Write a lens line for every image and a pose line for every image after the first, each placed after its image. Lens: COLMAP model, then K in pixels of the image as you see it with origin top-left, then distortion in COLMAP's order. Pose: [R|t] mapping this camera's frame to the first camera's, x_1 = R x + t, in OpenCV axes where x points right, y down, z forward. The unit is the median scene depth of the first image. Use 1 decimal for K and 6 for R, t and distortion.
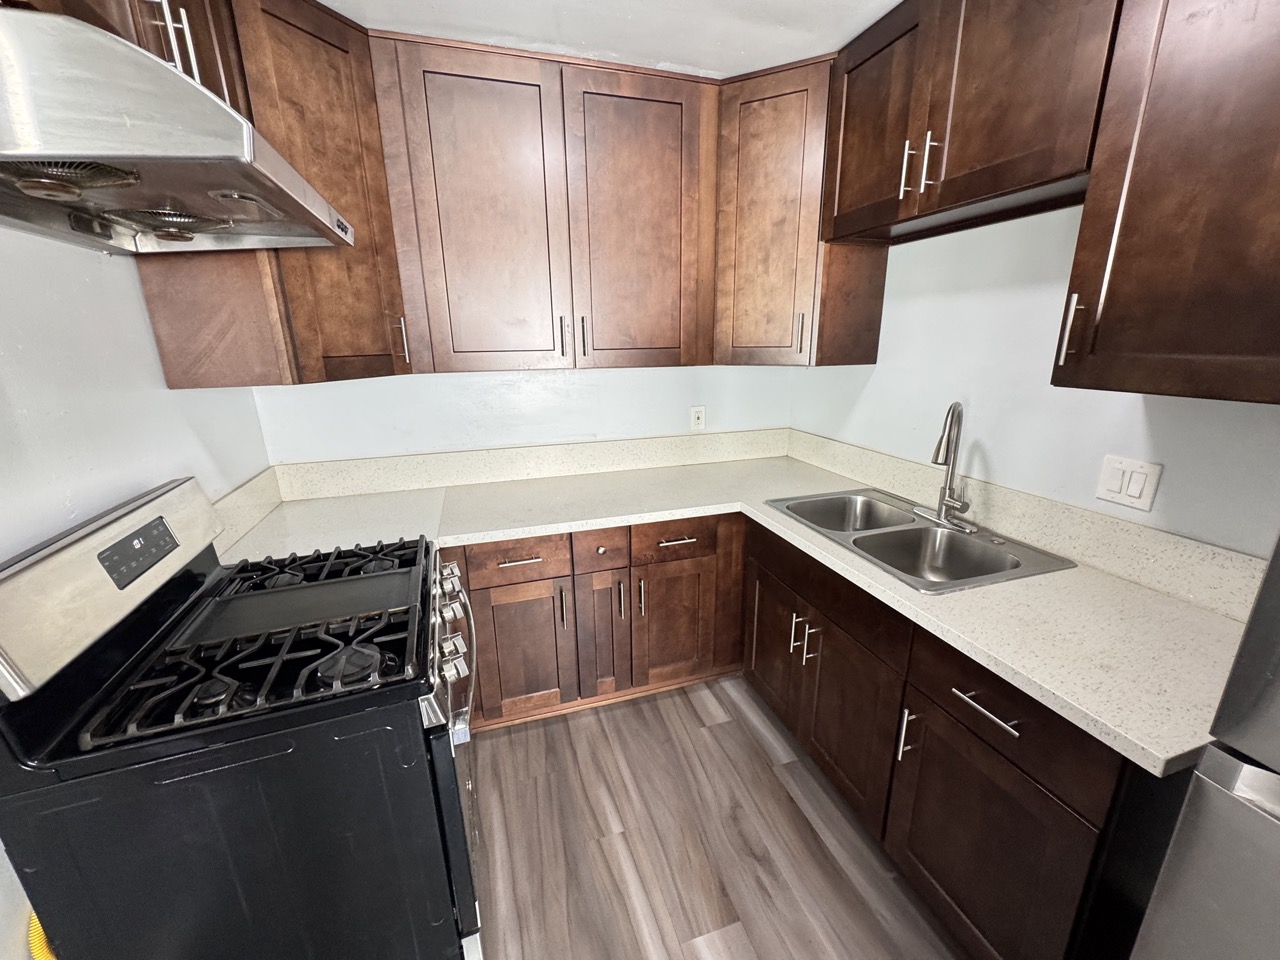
lens RADIAL K [[510.3, 0, 641.3], [0, 510.3, 480.5], [0, 0, 1]] dist [-0.003712, 0.000296]
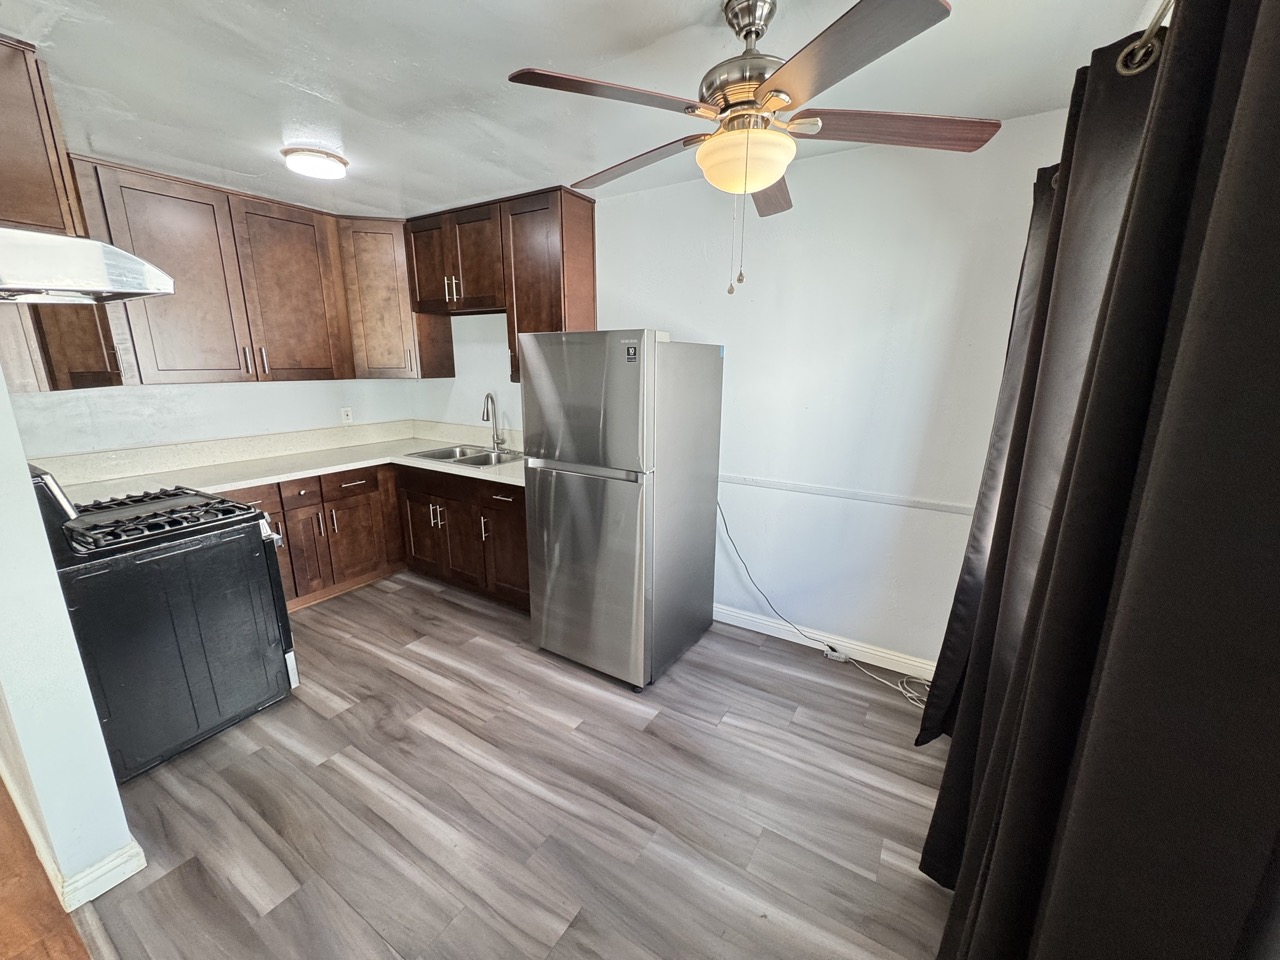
lens RADIAL K [[510.3, 0, 641.3], [0, 510.3, 480.5], [0, 0, 1]] dist [-0.003712, 0.000296]
pose [[0.760092, -0.134173, 0.635813, -0.273076], [0.161484, 0.986759, 0.015184, 0.239213], [-0.629431, 0.091133, 0.771694, -0.884204]]
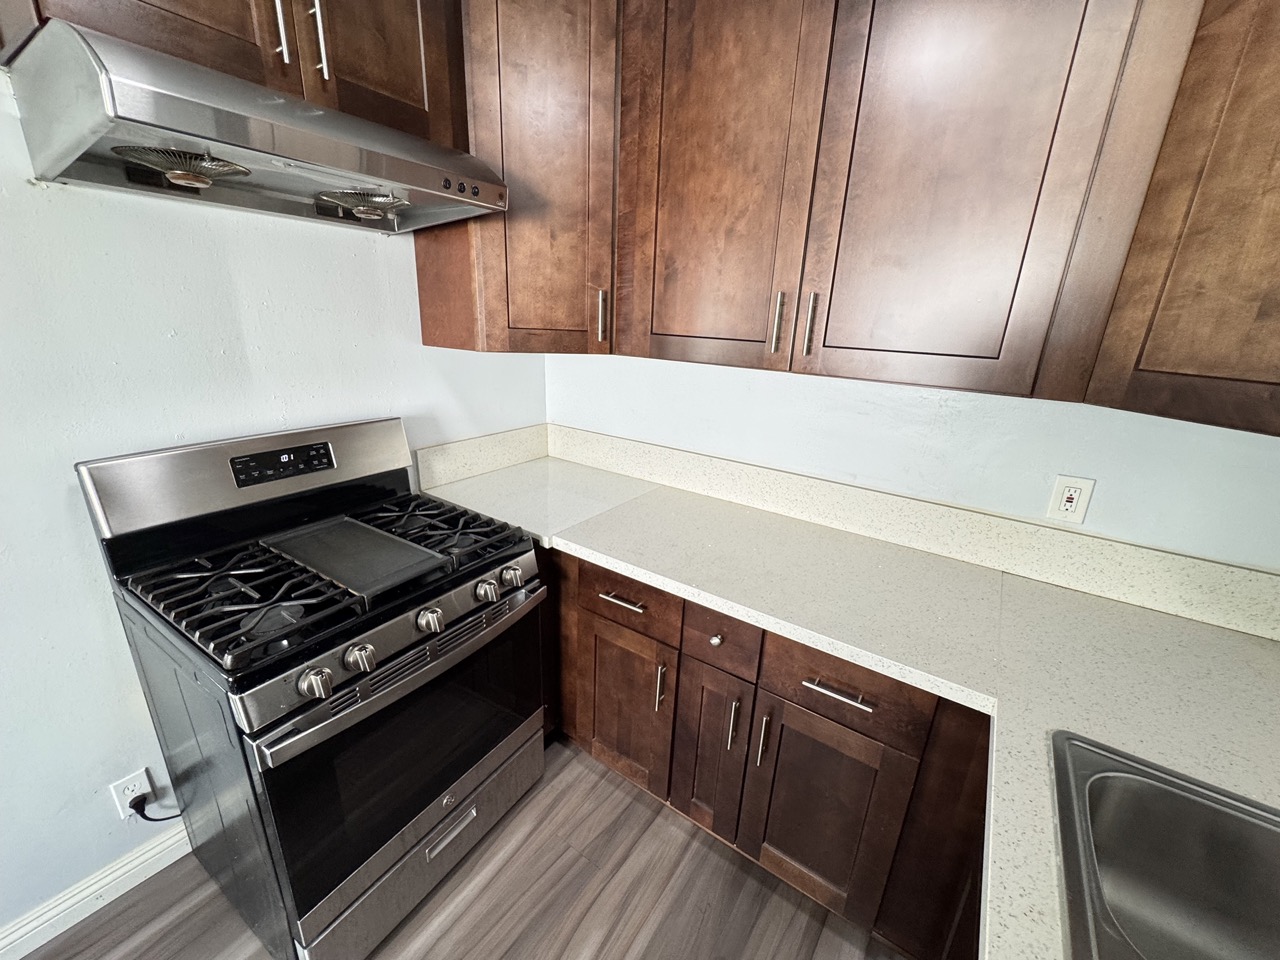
lens RADIAL K [[510.3, 0, 641.3], [0, 510.3, 480.5], [0, 0, 1]] dist [-0.003712, 0.000296]
pose [[0.608727, 0.283296, -0.741076, 0.293868], [-0.262589, 0.953372, 0.148759, -0.136245], [0.748664, 0.104045, 0.654734, 0.445174]]
